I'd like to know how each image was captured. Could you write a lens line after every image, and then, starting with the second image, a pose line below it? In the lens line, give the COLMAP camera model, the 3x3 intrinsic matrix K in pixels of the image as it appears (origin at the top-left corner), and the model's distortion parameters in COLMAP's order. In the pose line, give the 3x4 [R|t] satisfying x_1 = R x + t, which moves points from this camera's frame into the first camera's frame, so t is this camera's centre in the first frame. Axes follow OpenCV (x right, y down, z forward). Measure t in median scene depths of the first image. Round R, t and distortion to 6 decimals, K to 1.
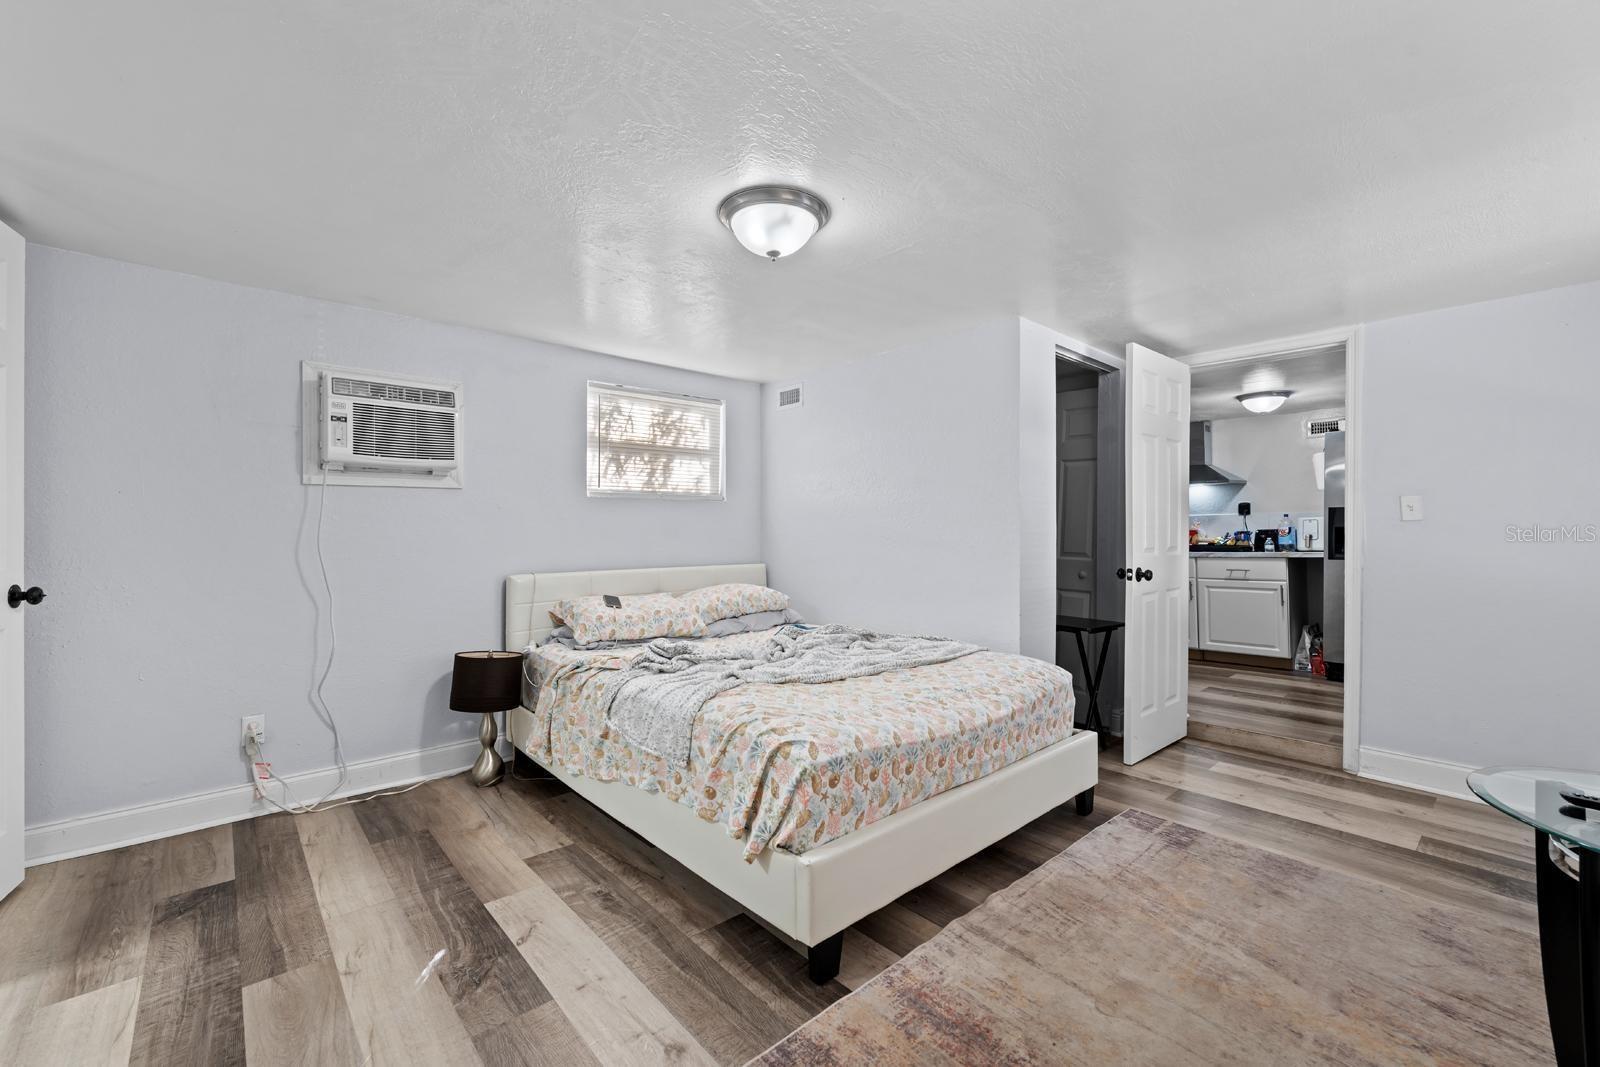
lens RADIAL K [[653.0, 0, 799.8], [0, 653.0, 531.4], [0, 0, 1]] dist [-0.000414, 0.000009]
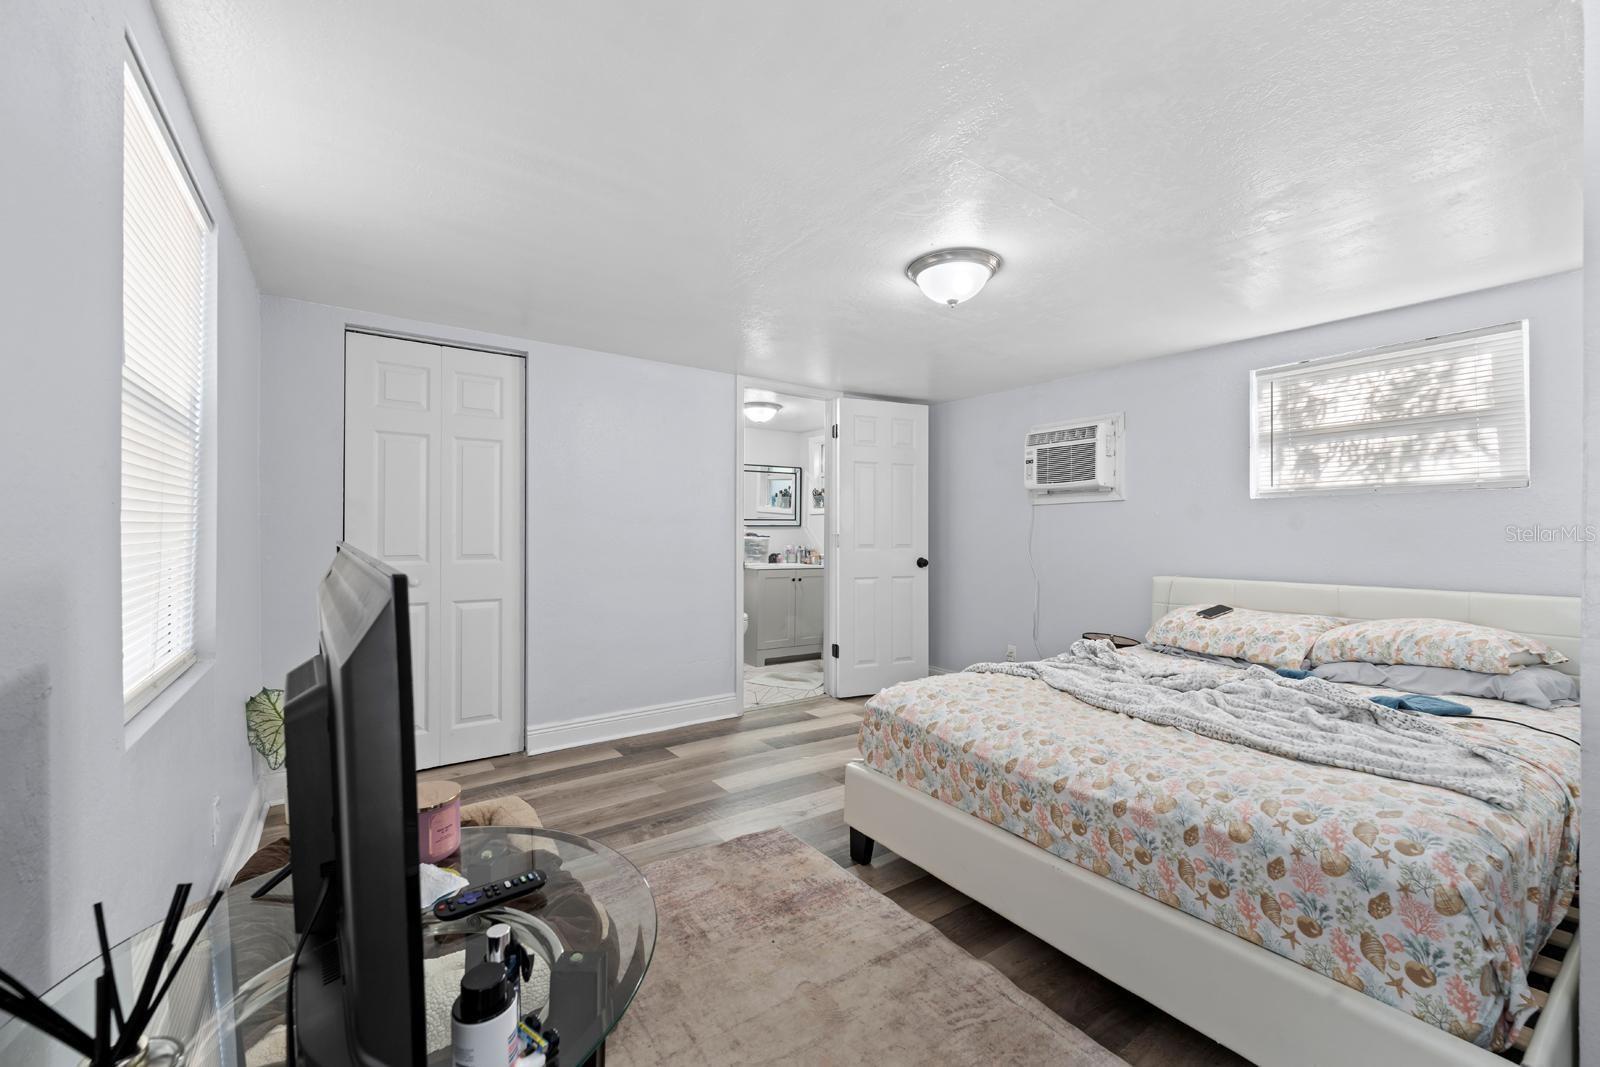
lens RADIAL K [[653.0, 0, 796.7], [0, 653.0, 535.1], [0, 0, 1]] dist [-0.000414, 0.000009]
pose [[-0.122341, 0.000025, -0.992488, 1.014432], [-0.007483, 0.999972, 0.000947, 0.002976], [0.992460, 0.007543, -0.122337, 0.743503]]
